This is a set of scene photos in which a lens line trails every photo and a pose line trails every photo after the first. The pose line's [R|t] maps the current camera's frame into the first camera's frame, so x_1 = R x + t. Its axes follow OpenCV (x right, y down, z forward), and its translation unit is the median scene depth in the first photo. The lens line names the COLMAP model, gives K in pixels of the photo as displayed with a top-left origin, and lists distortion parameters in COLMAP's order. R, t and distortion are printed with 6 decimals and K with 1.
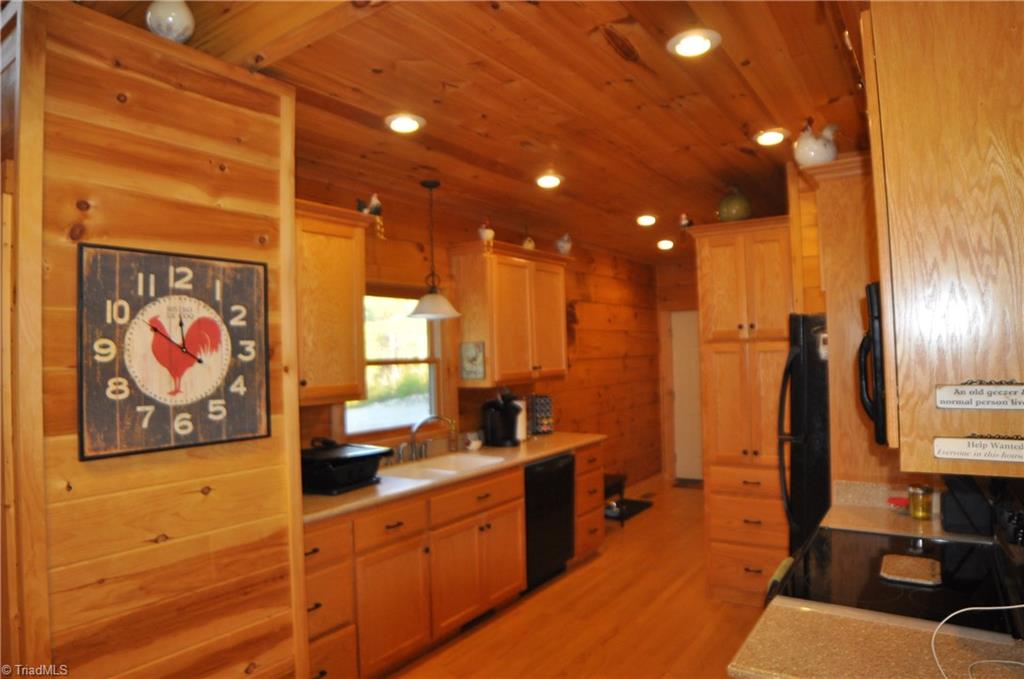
lens RADIAL K [[647.1, 0, 512.0], [0, 647.1, 339.5], [0, 0, 1]] dist [-0.098234, 0.000774]
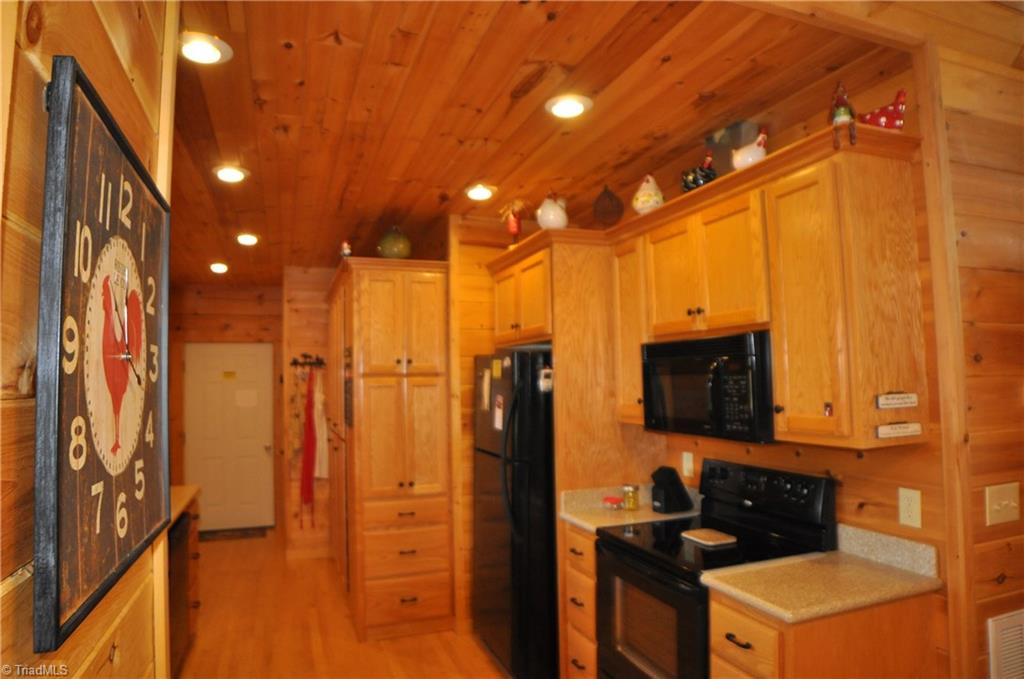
lens RADIAL K [[647.1, 0, 512.0], [0, 647.1, 339.5], [0, 0, 1]] dist [-0.098234, 0.000774]
pose [[0.556574, 0.069075, 0.827922, -0.407313], [-0.012499, 0.997121, -0.074789, 0.019982], [-0.830704, 0.031277, 0.555835, 0.274130]]
